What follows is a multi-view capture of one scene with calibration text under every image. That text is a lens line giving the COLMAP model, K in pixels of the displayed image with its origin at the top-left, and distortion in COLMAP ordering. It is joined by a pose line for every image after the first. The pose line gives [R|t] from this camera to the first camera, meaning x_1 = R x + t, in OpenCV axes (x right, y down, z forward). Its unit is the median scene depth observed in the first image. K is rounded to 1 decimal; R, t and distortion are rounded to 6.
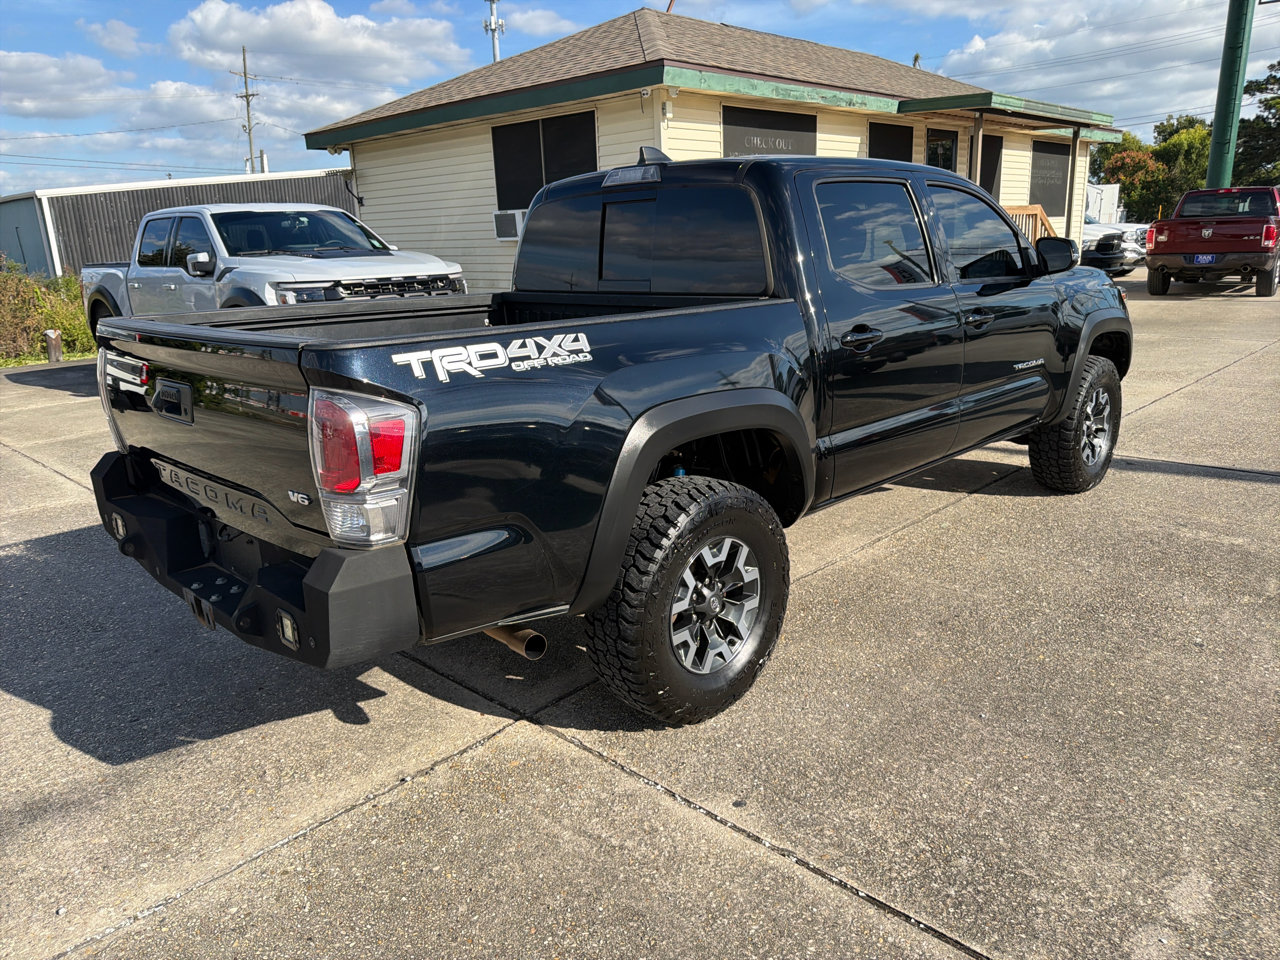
lens RADIAL K [[905.0, 0, 648.1], [0, 905.0, 481.4], [0, 0, 1]] dist [0.018577, -0.025234]
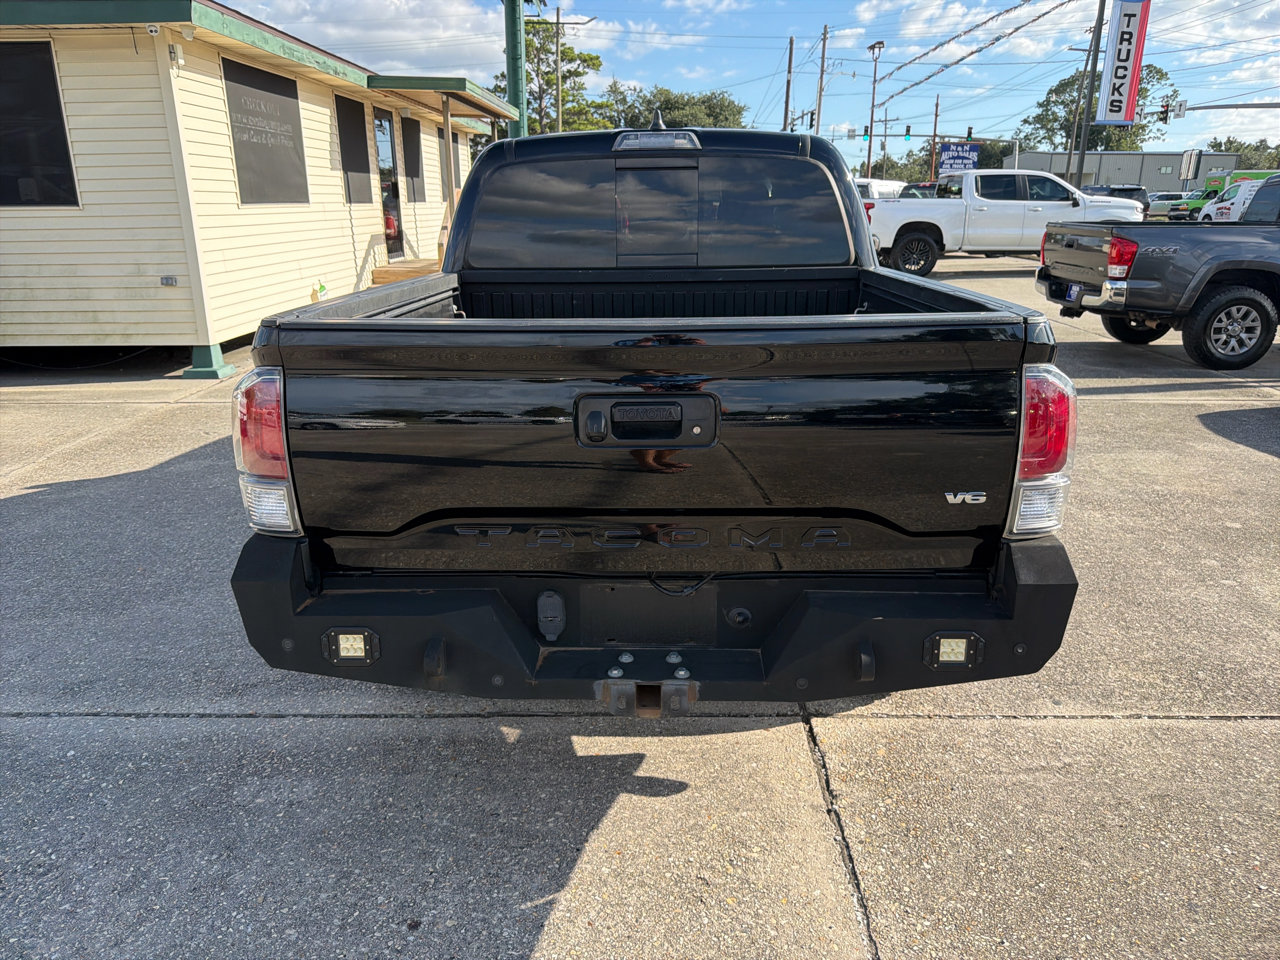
lens RADIAL K [[908.3, 0, 640.8], [0, 908.3, 475.5], [0, 0, 1]] dist [0.002334, -0.006493]
pose [[0.735793, -0.166742, 0.656357, -0.778924], [0.158782, 0.984674, 0.072150, -0.076074], [-0.658329, 0.051130, 0.750992, 0.357527]]
